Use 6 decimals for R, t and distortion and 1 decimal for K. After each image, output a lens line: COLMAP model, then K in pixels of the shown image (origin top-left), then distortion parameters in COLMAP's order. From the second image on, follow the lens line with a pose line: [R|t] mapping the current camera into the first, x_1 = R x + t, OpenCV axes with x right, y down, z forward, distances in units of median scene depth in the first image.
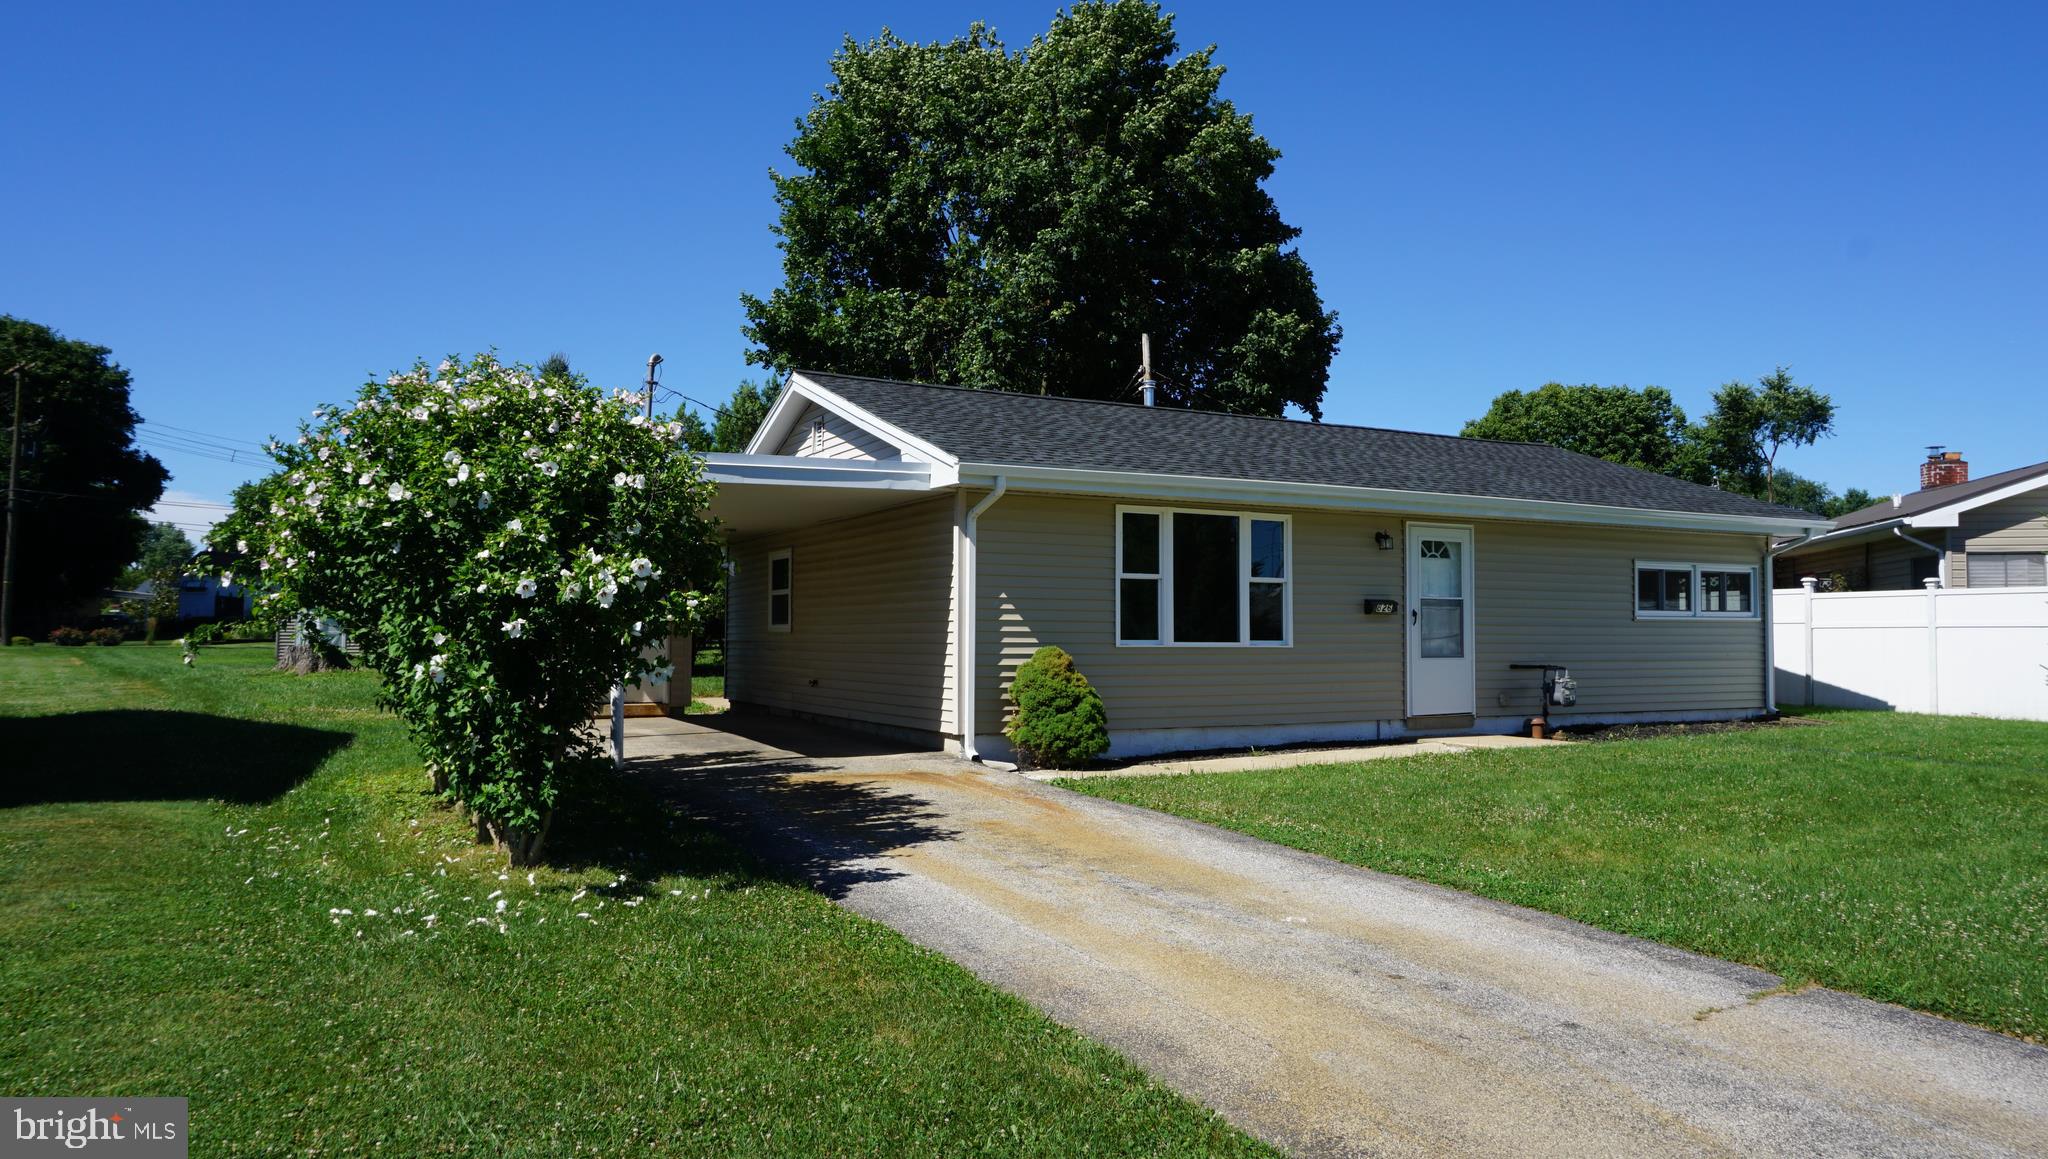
lens RADIAL K [[1385.8, 0, 1026.5], [0, 1385.8, 580.1], [0, 0, 1]] dist [-0.017027, 0.006876]
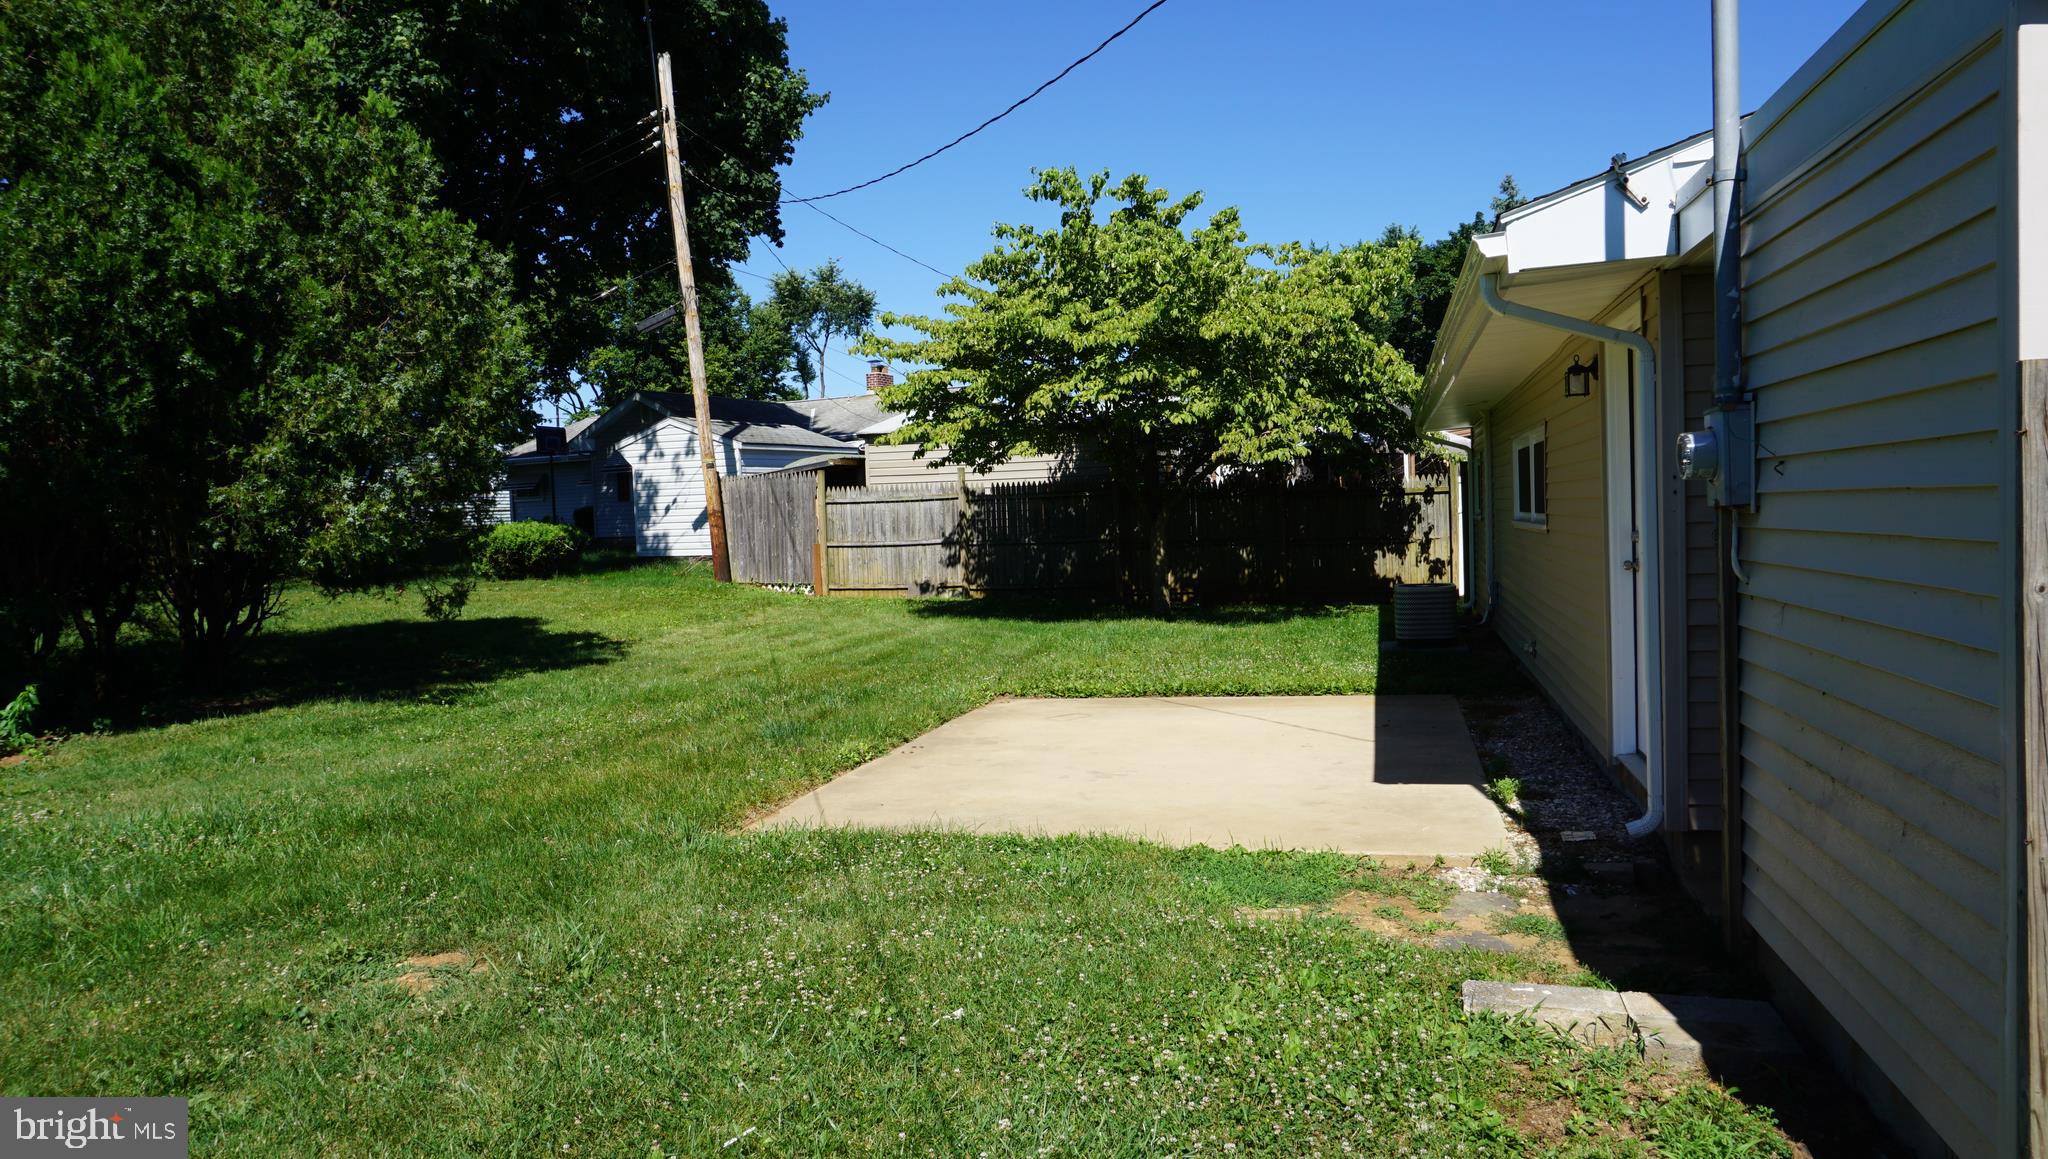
lens RADIAL K [[1385.8, 0, 1023.4], [0, 1385.8, 586.7], [0, 0, 1]] dist [-0.017027, 0.006876]
pose [[0.691669, -0.063870, 0.719385, -0.356484], [0.006172, 0.996568, 0.082546, 0.007400], [-0.722188, -0.052654, 0.689690, 0.645929]]
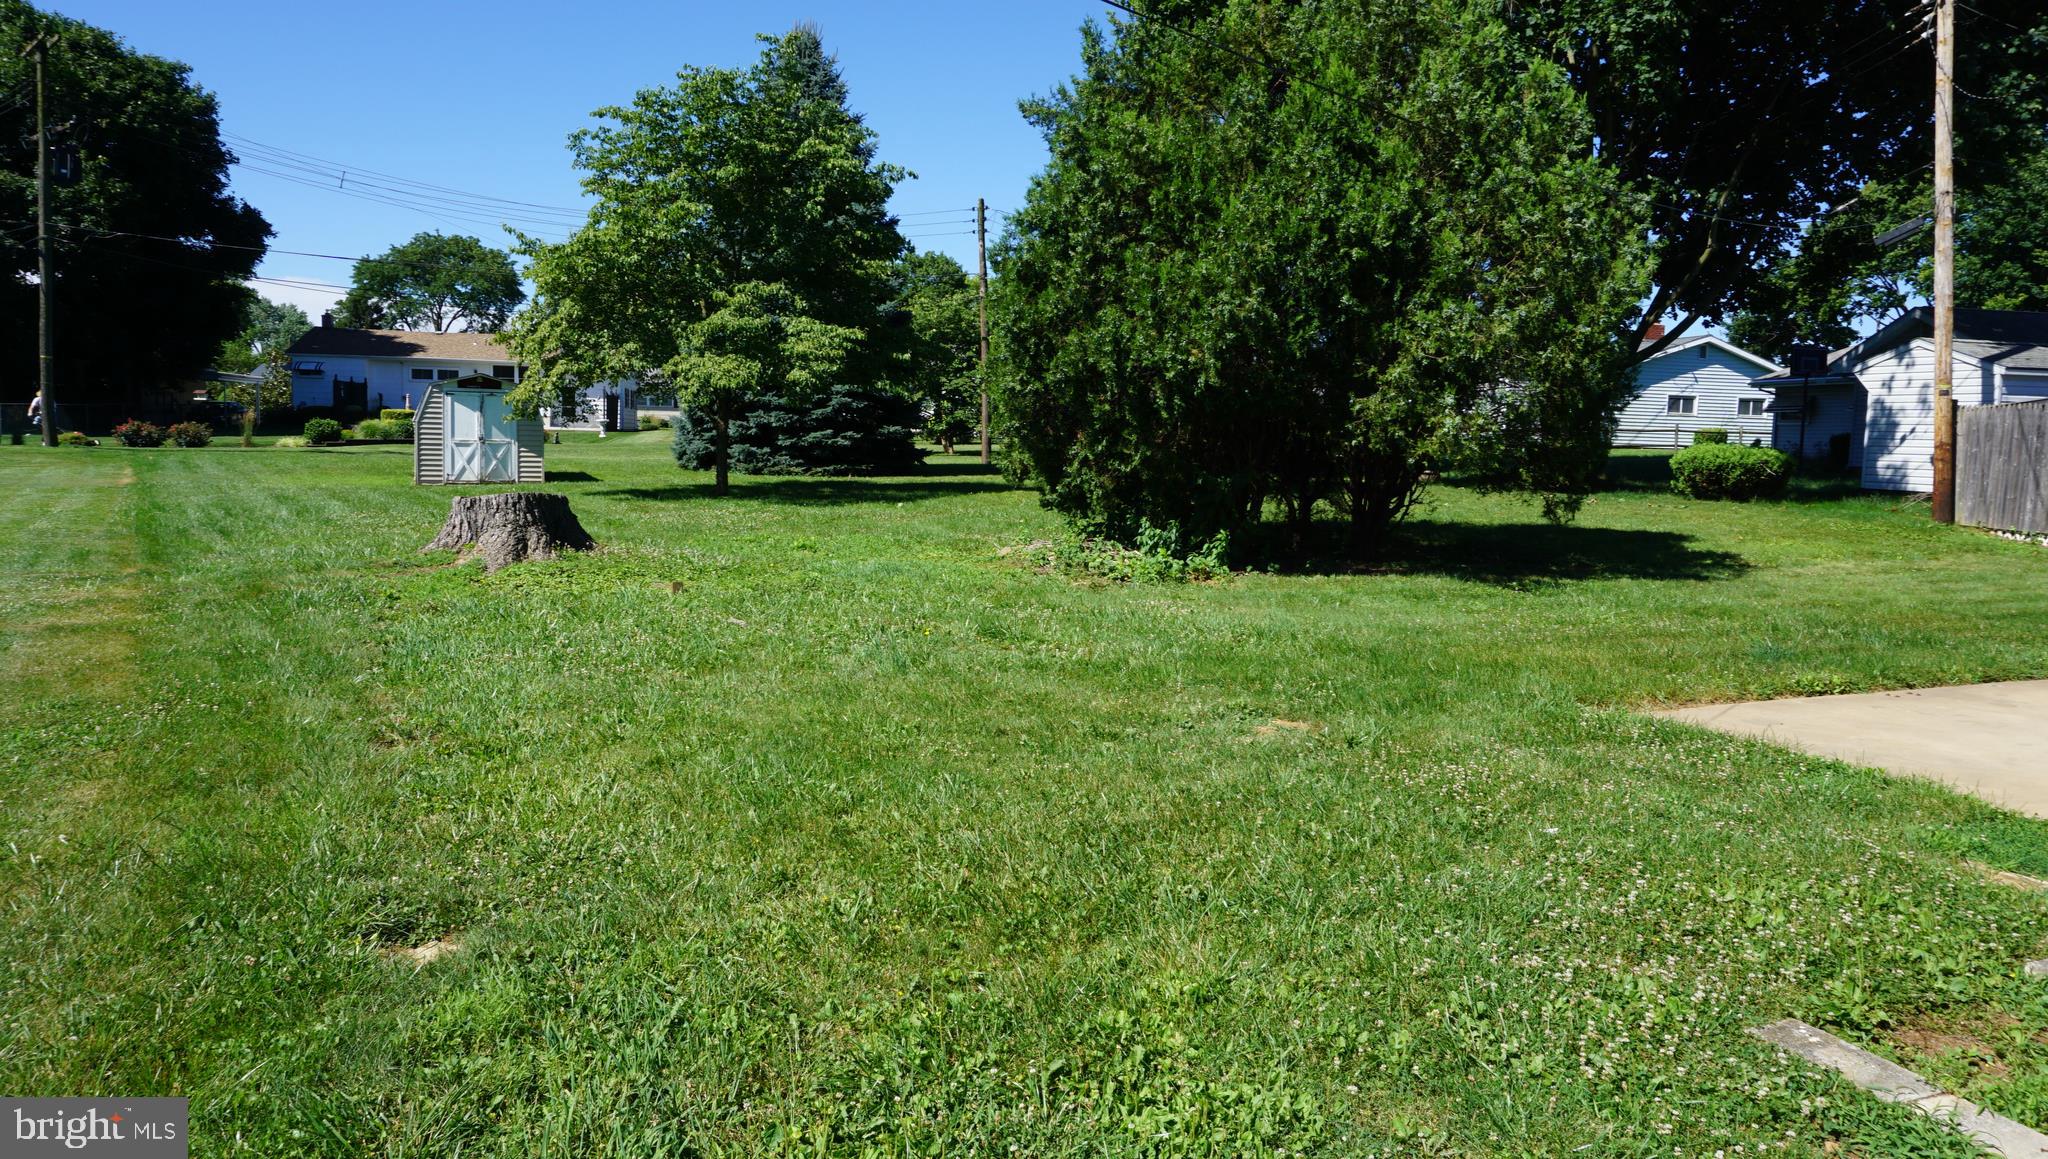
lens RADIAL K [[1385.8, 0, 1027.6], [0, 1385.8, 575.6], [0, 0, 1]] dist [-0.017027, 0.006876]
pose [[0.996974, 0.030696, -0.071412, -0.320667], [-0.020413, 0.989869, 0.140506, 0.005939], [0.075002, -0.138623, 0.987501, 0.571151]]
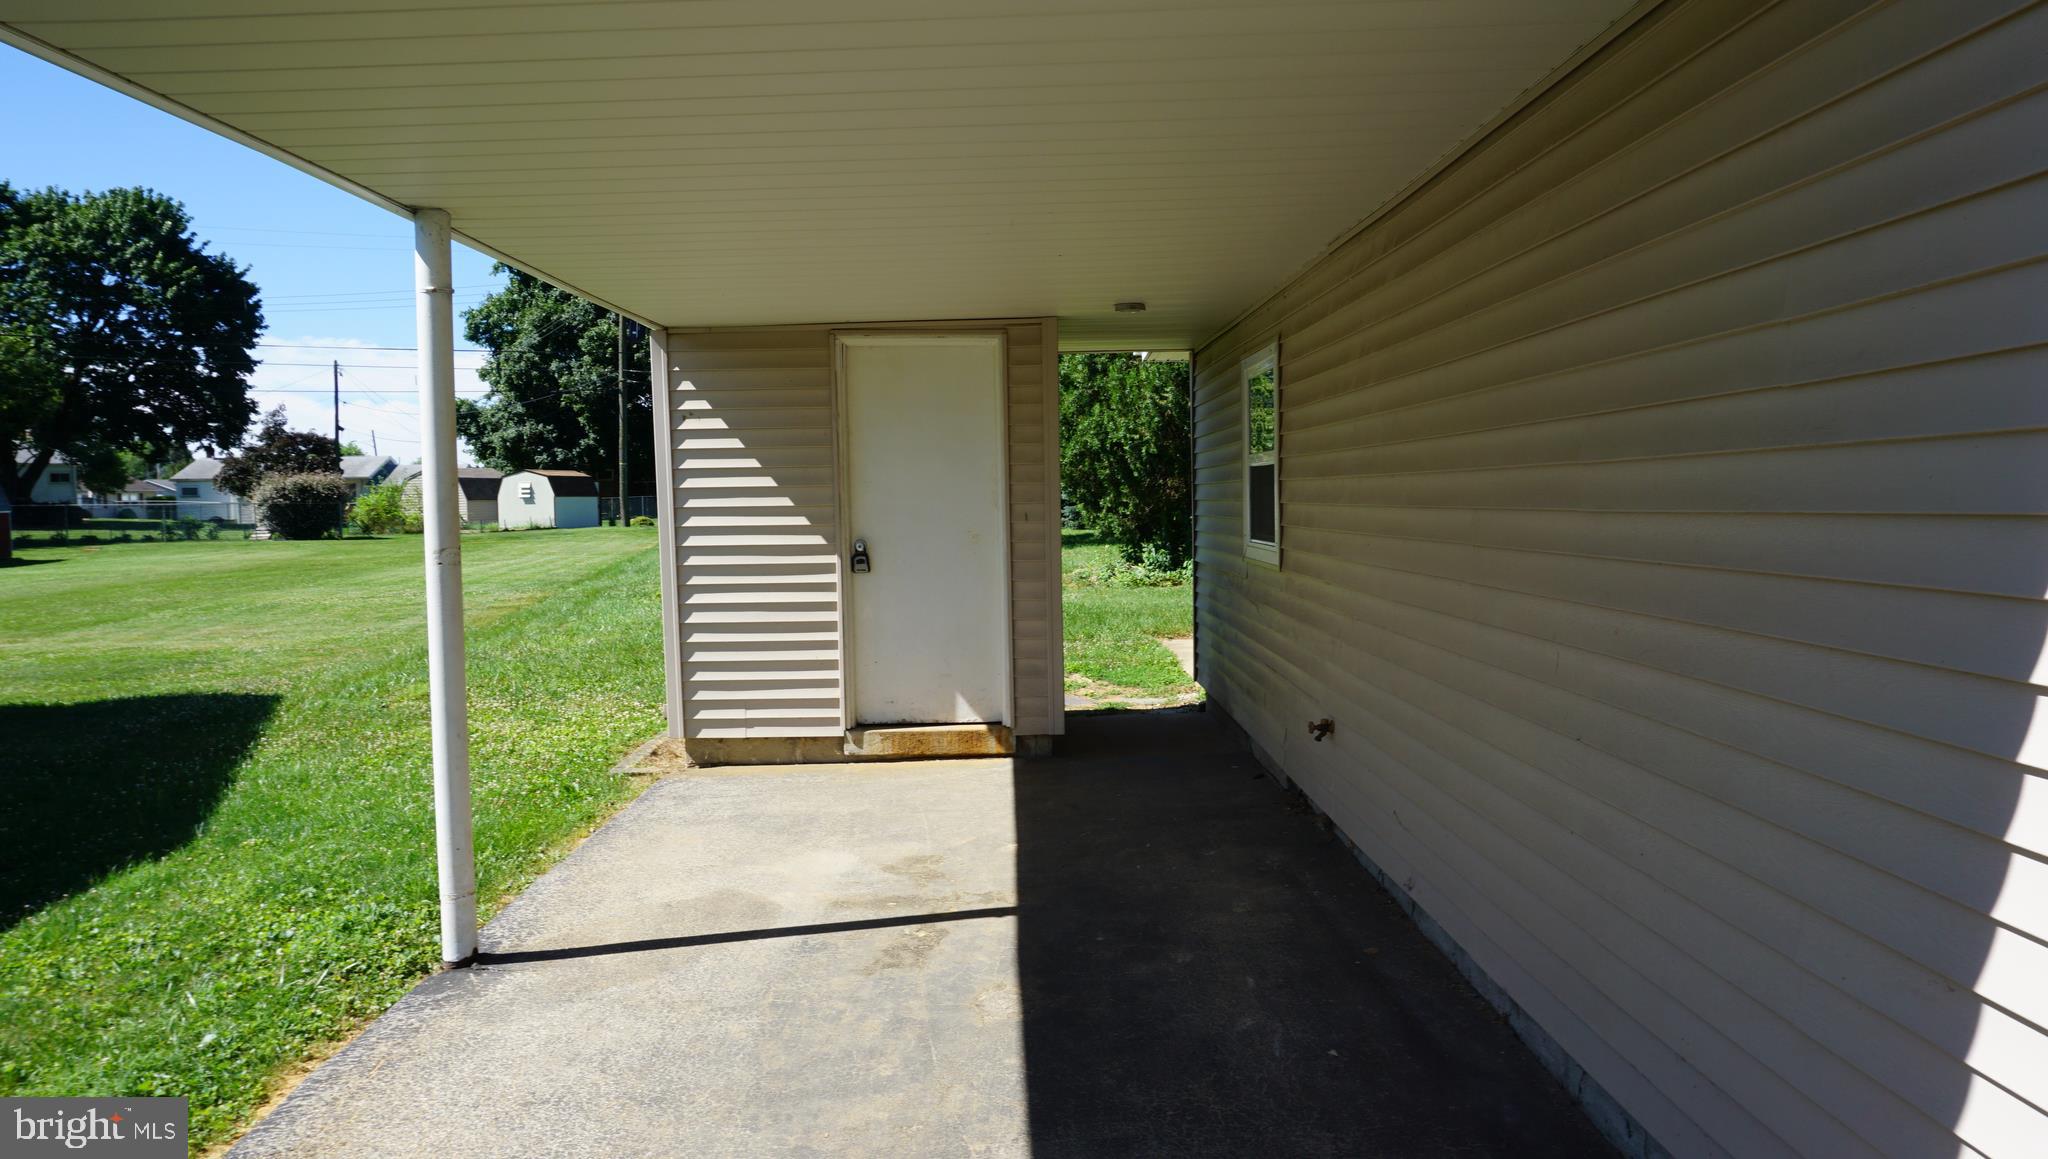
lens RADIAL K [[1385.8, 0, 1021.7], [0, 1385.8, 576.8], [0, 0, 1]] dist [-0.017027, 0.006876]
pose [[0.893001, 0.009590, -0.449953, -0.040369], [0.035541, 0.995148, 0.091747, 0.002295], [0.448650, -0.097922, 0.888327, 0.400176]]
